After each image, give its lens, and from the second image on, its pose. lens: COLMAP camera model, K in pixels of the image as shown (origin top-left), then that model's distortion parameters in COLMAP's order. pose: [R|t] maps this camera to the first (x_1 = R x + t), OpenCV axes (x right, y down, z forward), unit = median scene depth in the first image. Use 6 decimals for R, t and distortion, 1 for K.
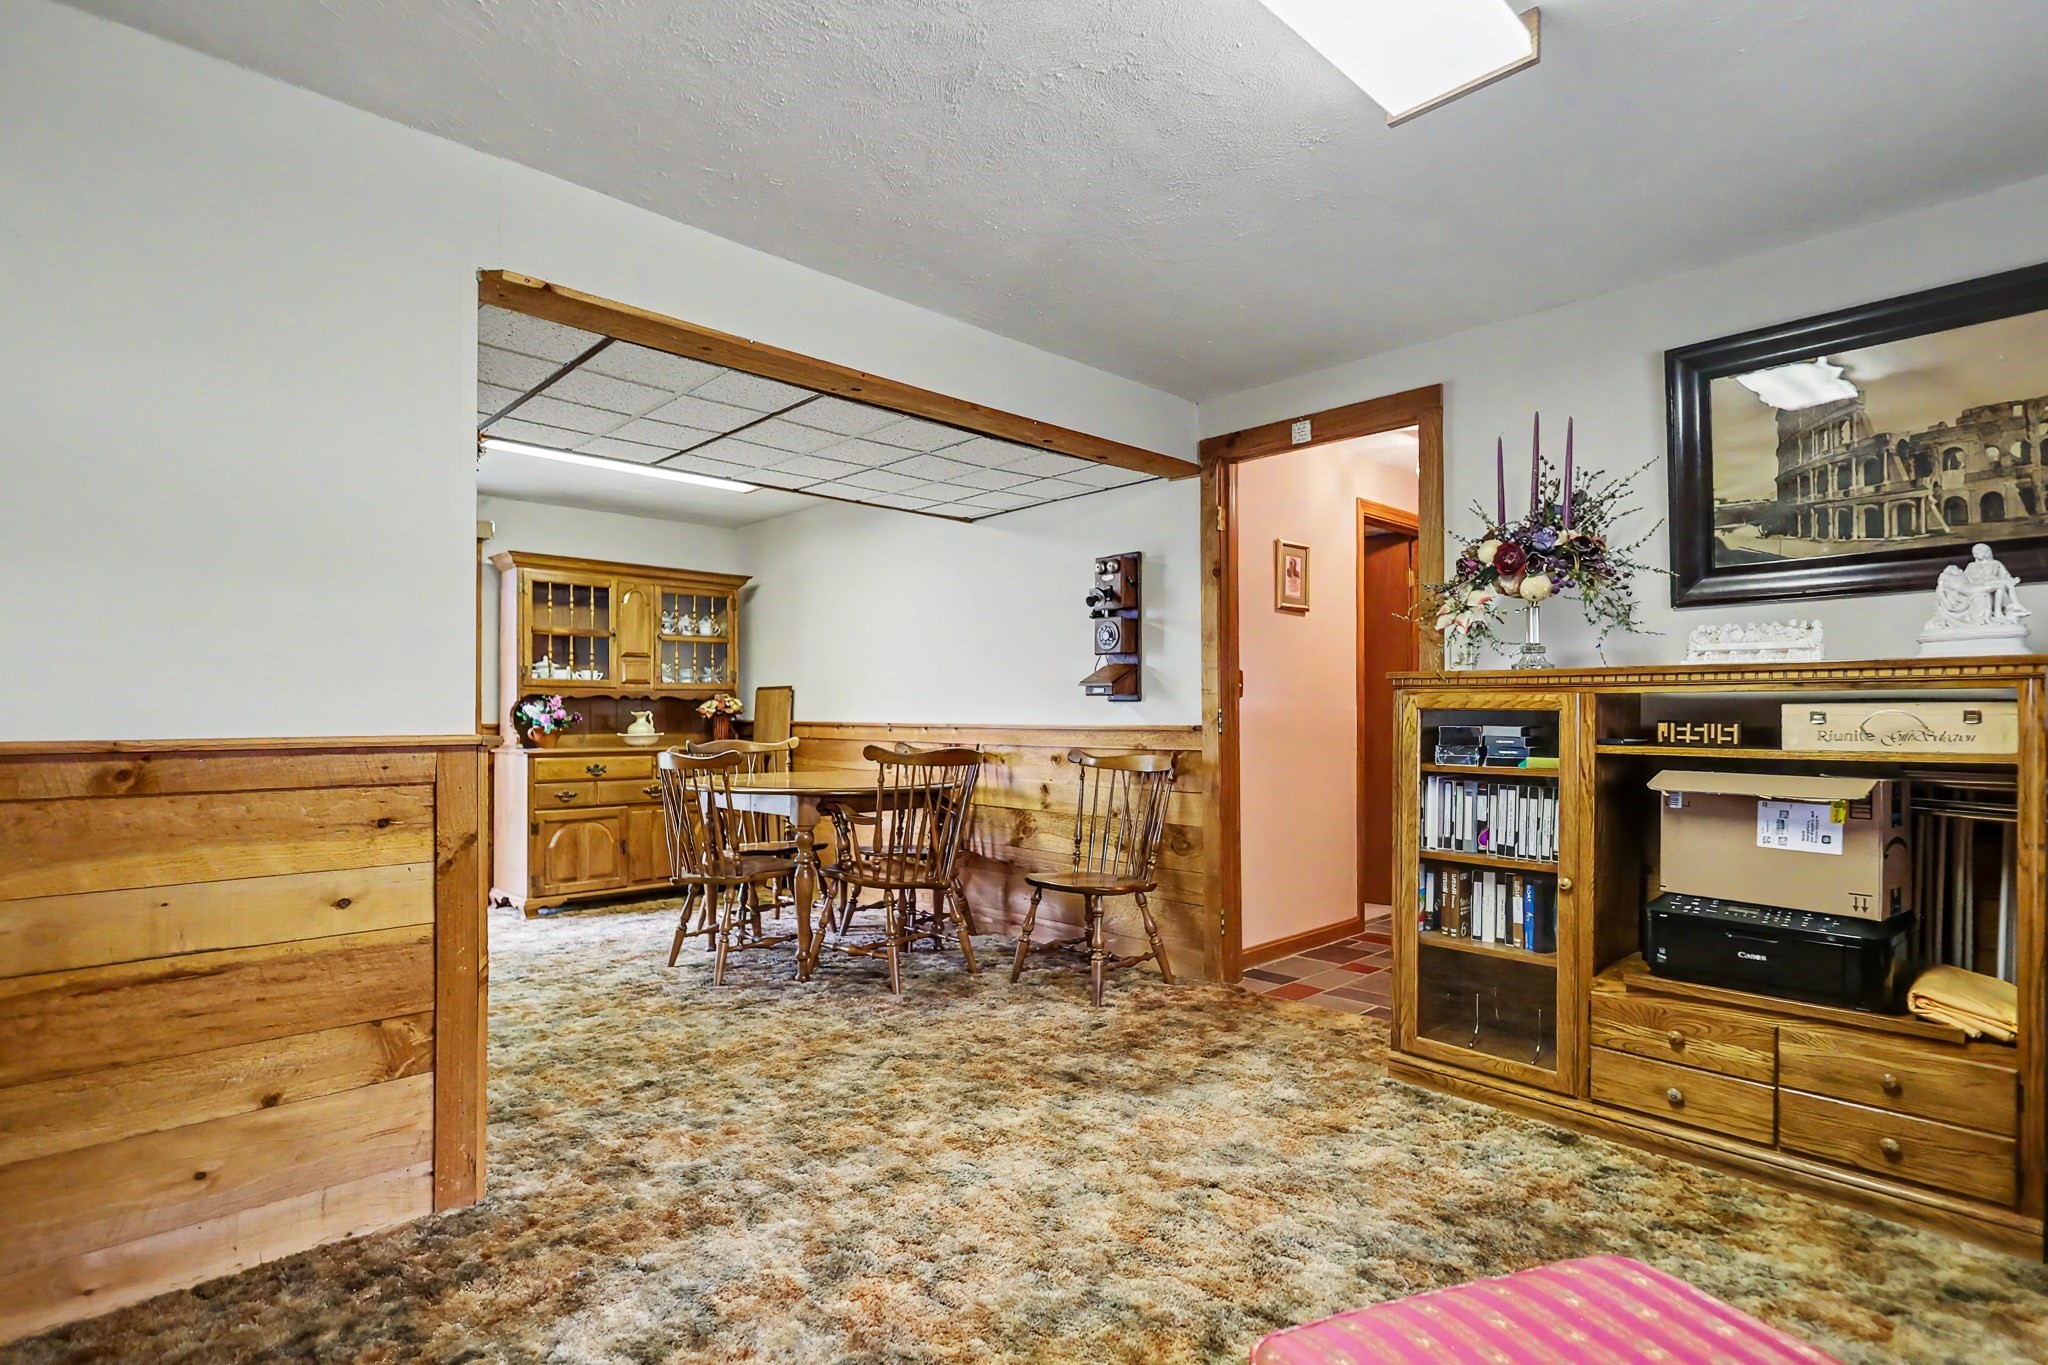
lens RADIAL K [[1002.6, 0, 1046.9], [0, 1002.6, 712.8], [0, 0, 1]] dist [-0.000512, 0.001516]
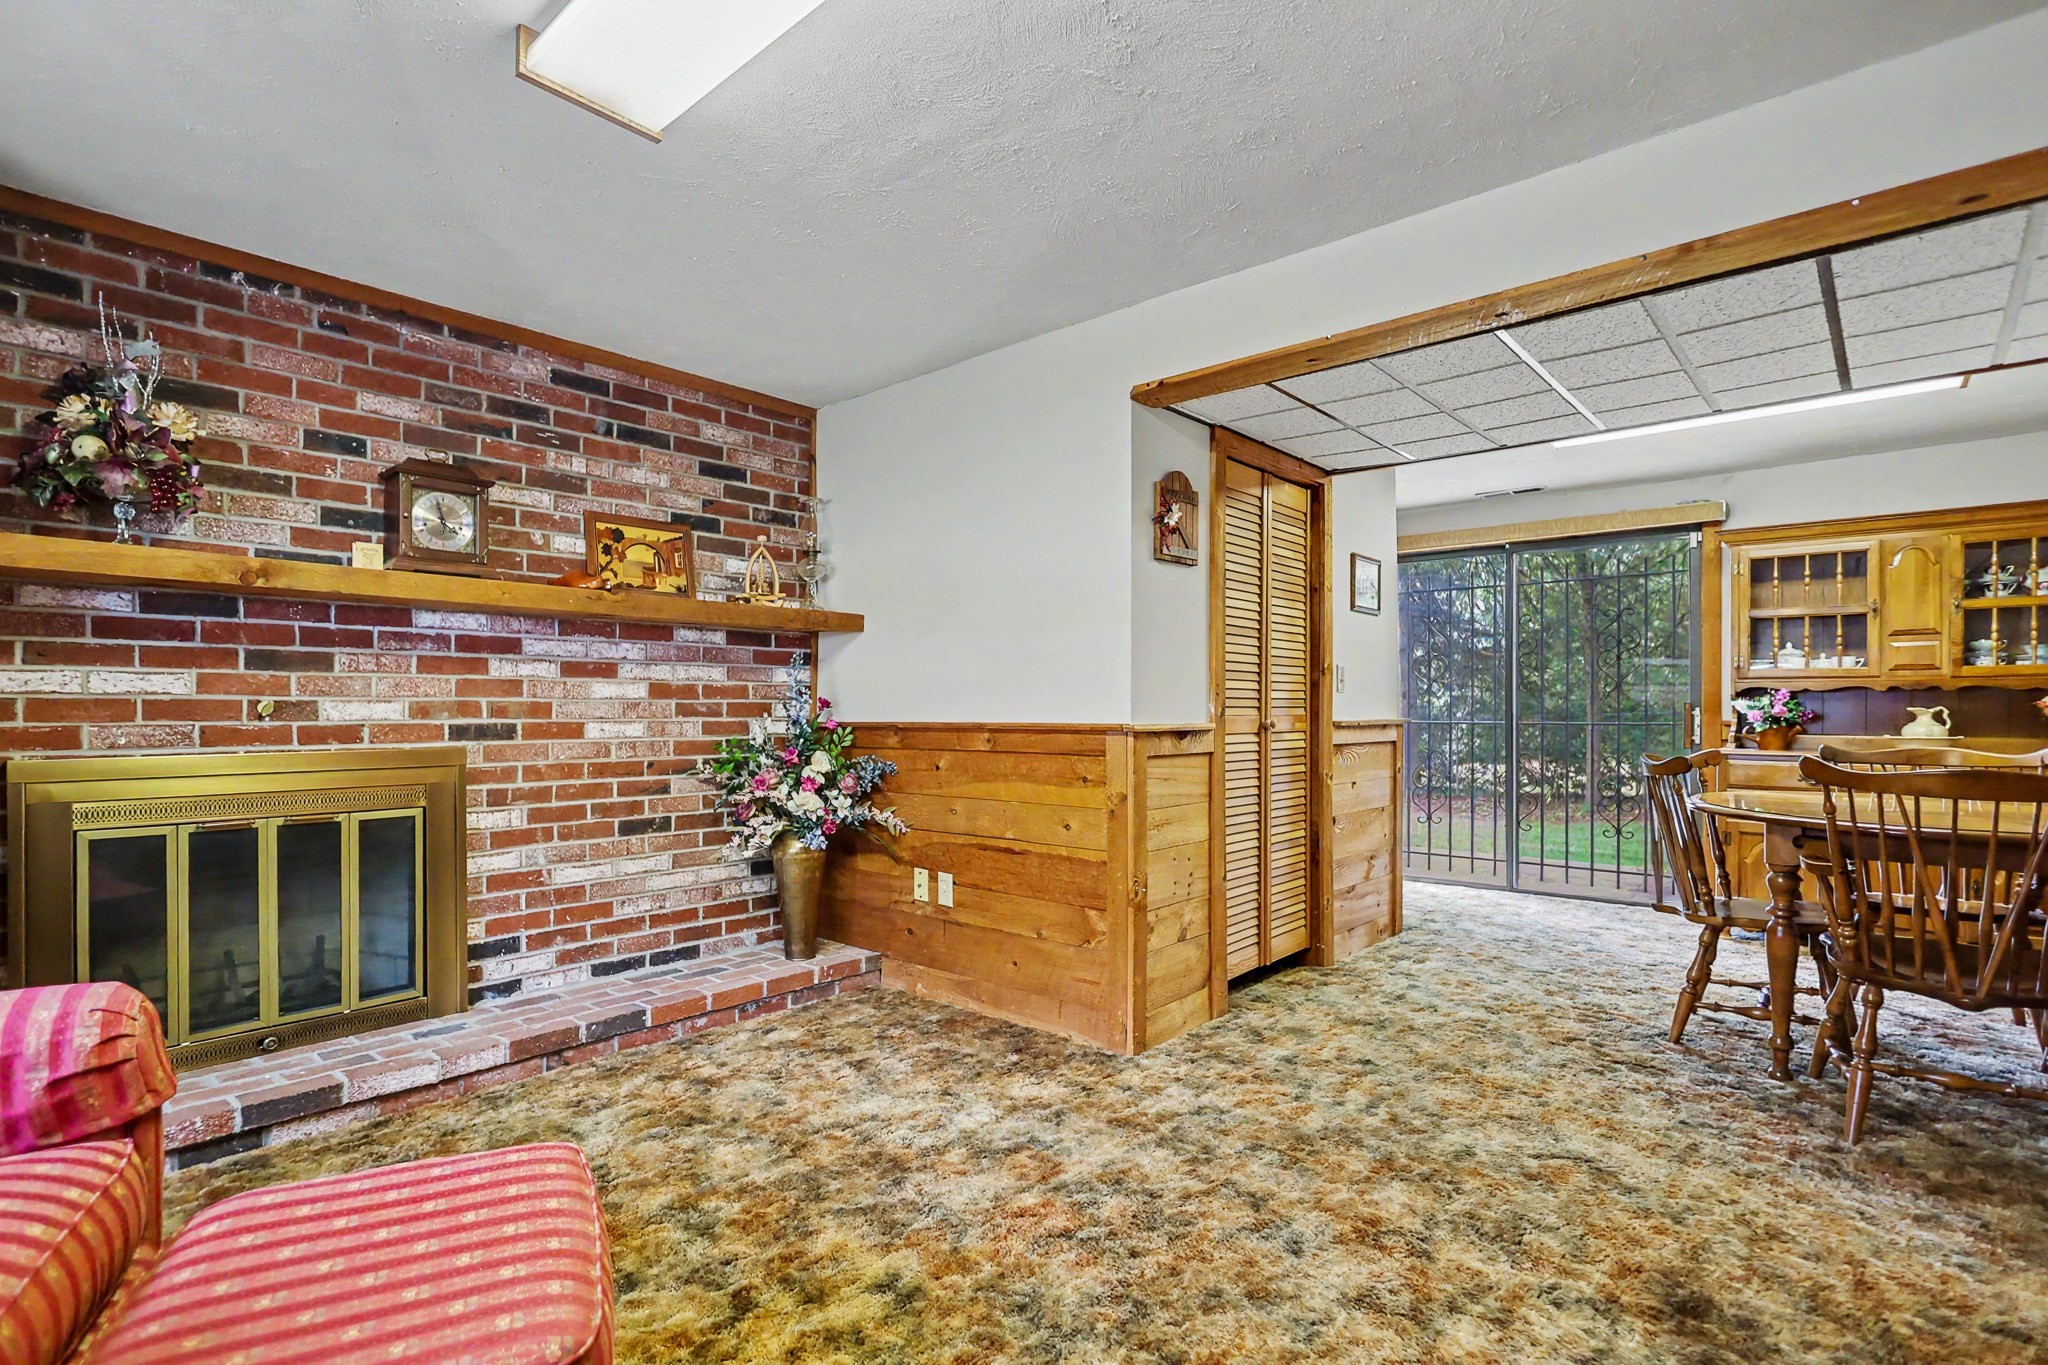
lens RADIAL K [[1002.6, 0, 1021.7], [0, 1002.6, 710.8], [0, 0, 1]] dist [-0.000512, 0.001516]
pose [[0.069036, 0.001250, -0.997613, 0.655979], [0.000143, 0.999999, 0.001263, 0.001170], [0.997614, -0.000230, 0.069035, 0.601493]]
